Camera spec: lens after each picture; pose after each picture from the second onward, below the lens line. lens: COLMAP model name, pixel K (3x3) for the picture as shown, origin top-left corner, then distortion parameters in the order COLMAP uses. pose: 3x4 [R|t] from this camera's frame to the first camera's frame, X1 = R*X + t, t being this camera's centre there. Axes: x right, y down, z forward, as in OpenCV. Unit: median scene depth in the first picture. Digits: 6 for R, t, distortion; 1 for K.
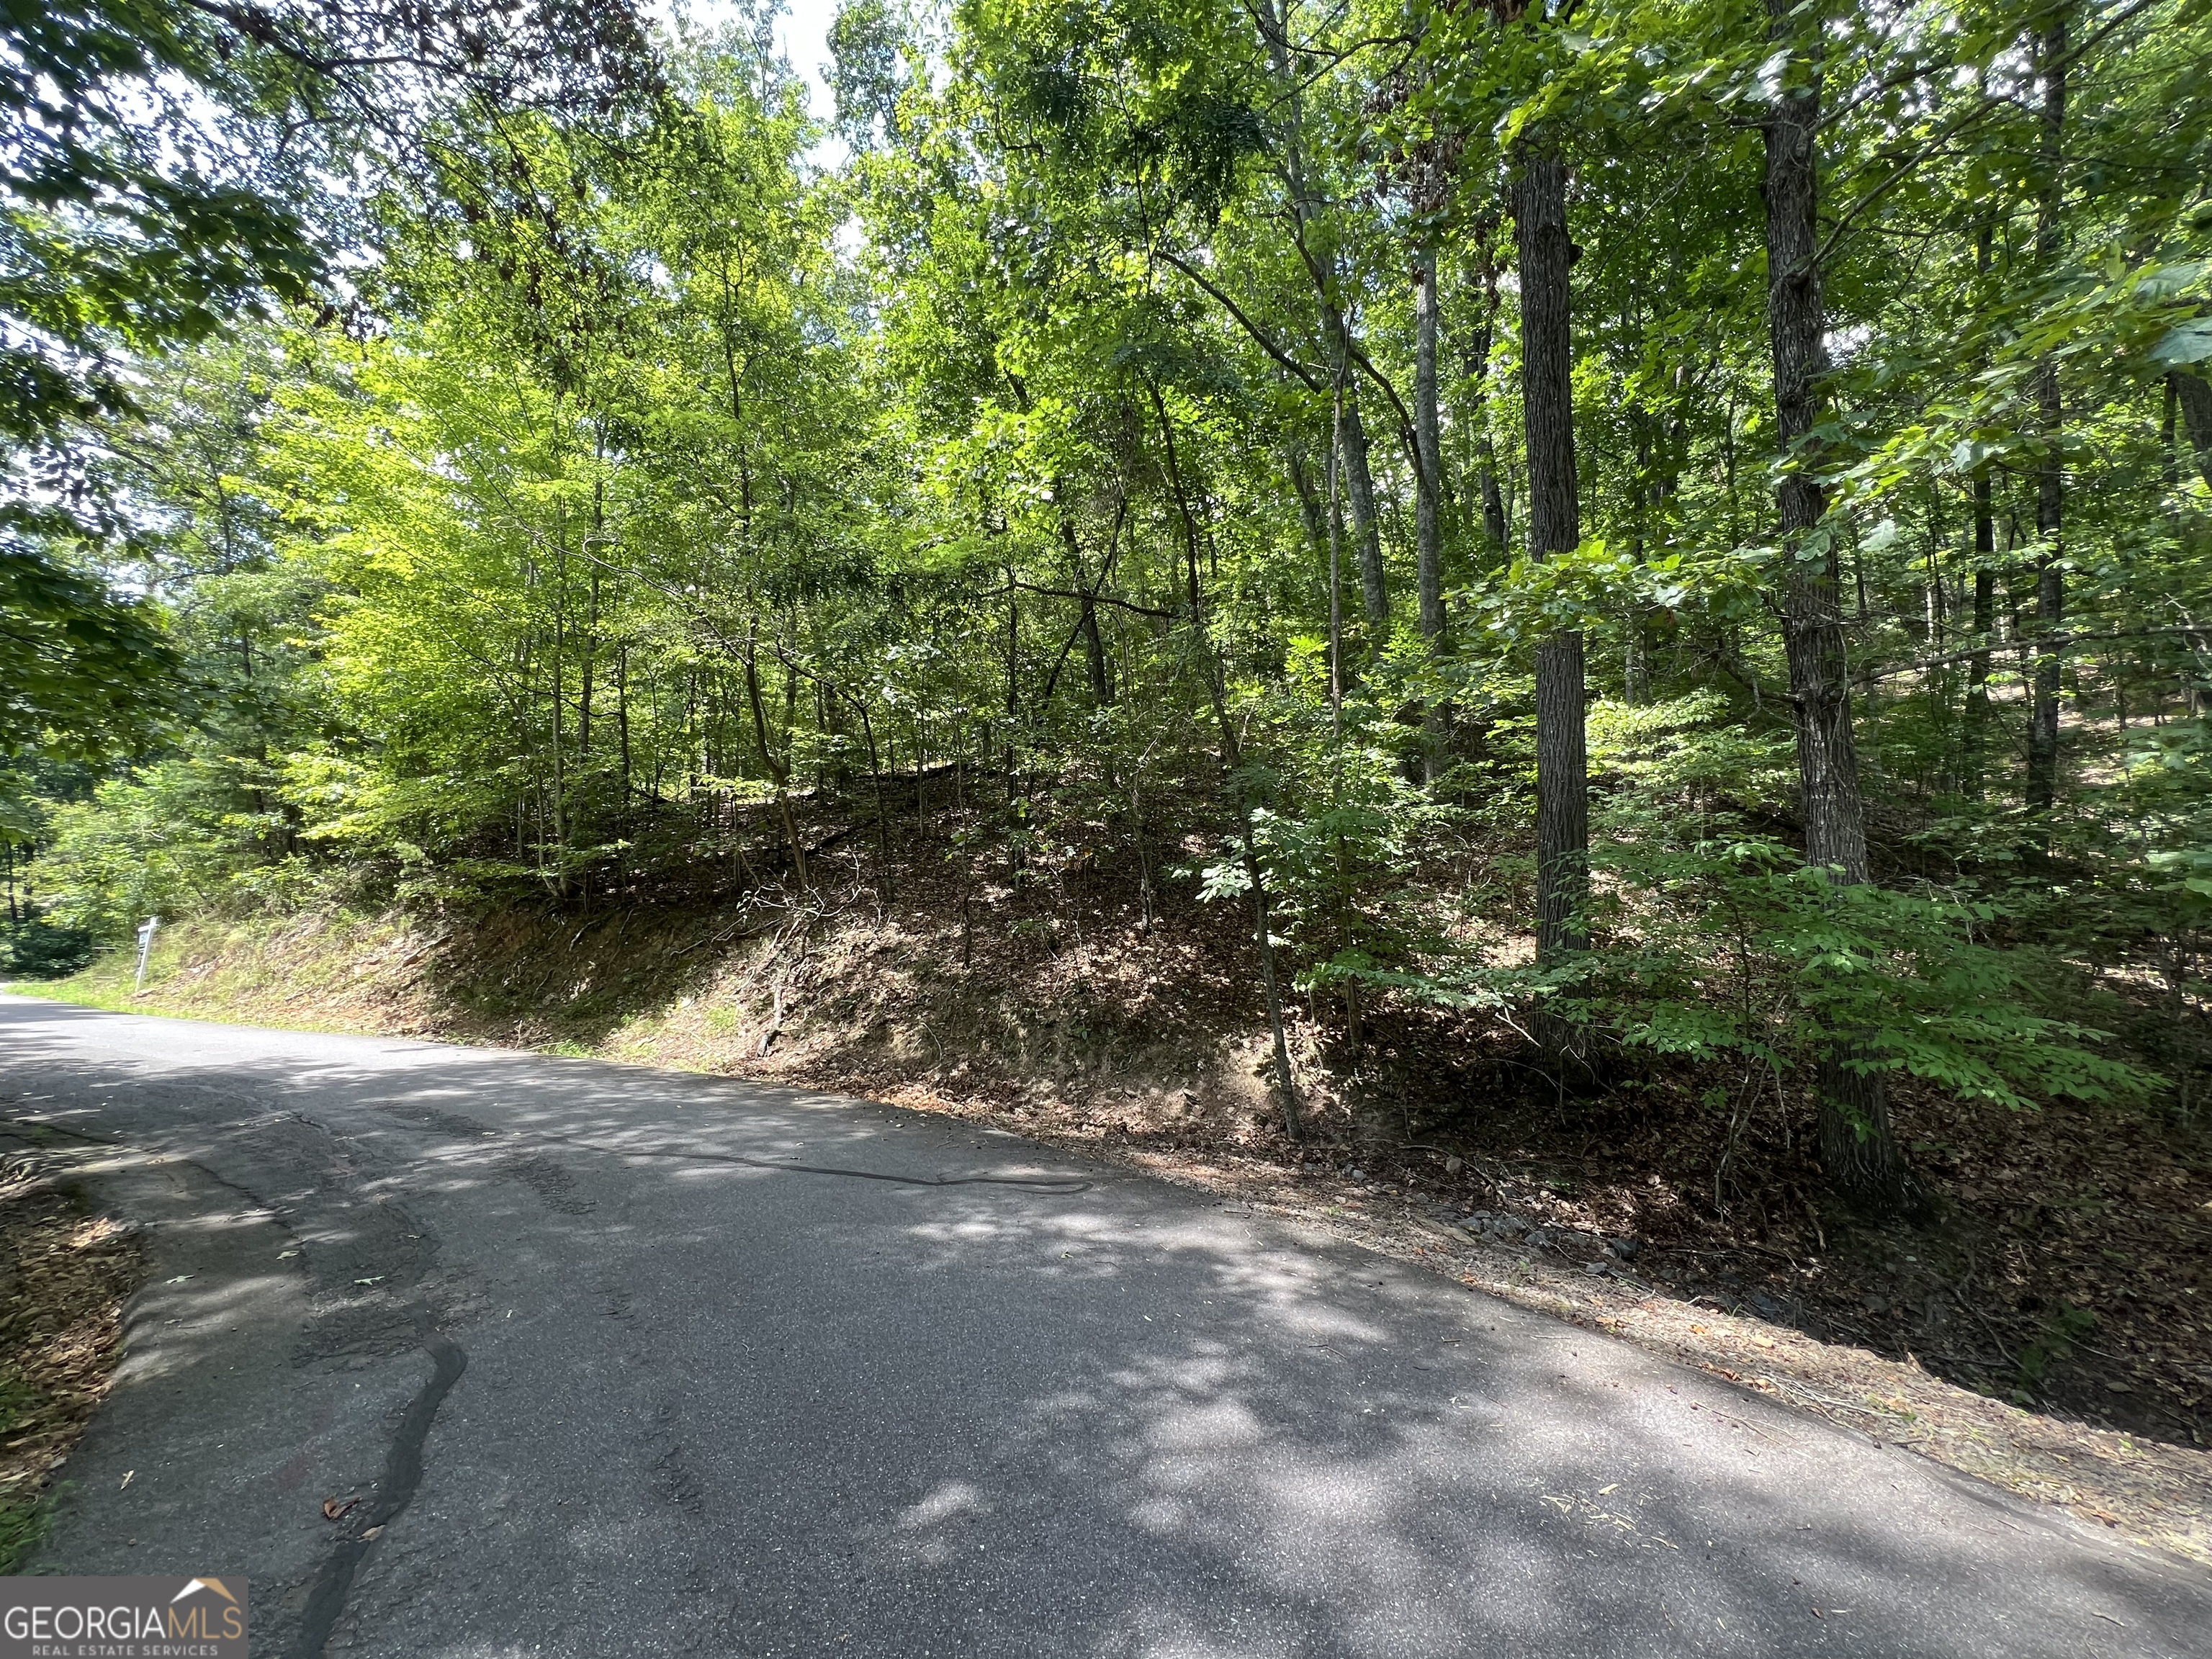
lens RADIAL K [[883.9, 0, 1102.6], [0, 883.9, 819.3], [0, 0, 1]] dist [0.002482, 0.000118]
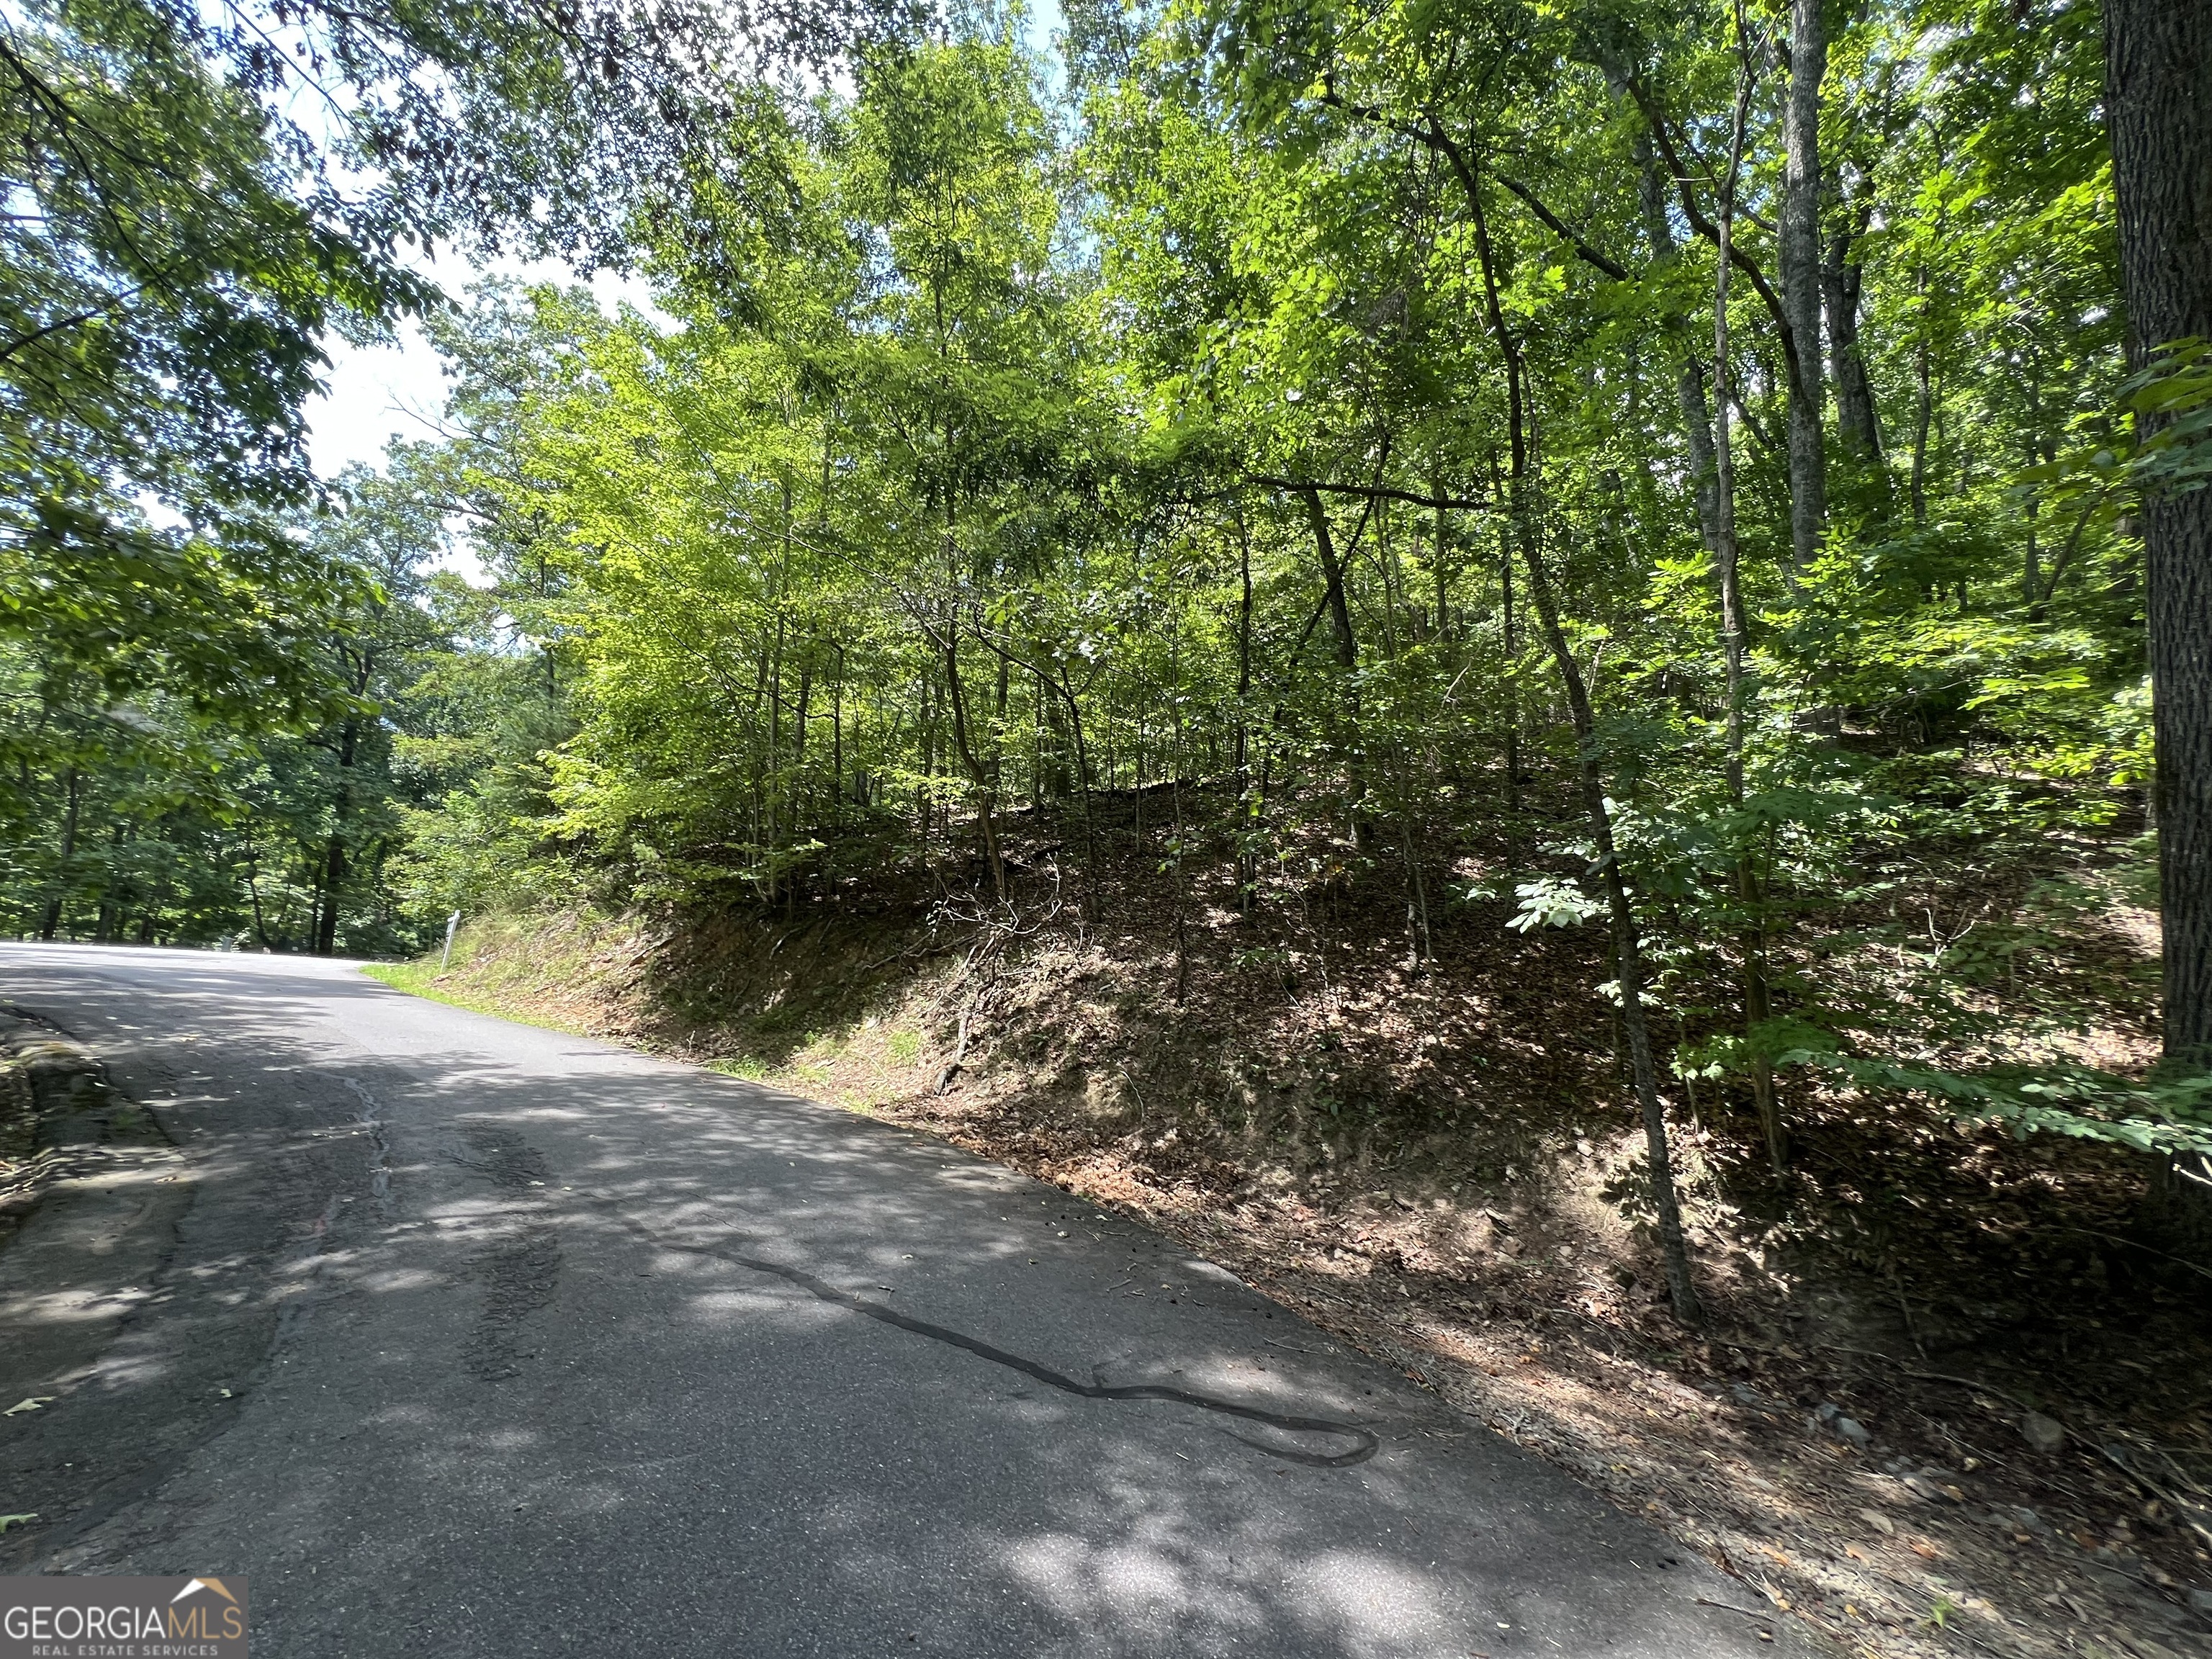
lens RADIAL K [[883.9, 0, 1102.6], [0, 883.9, 819.3], [0, 0, 1]] dist [0.002482, 0.000118]
pose [[0.966411, 0.013715, -0.256635, -0.019414], [-0.024428, 0.998956, -0.038603, 0.032955], [0.255838, 0.043575, 0.965737, 0.208645]]
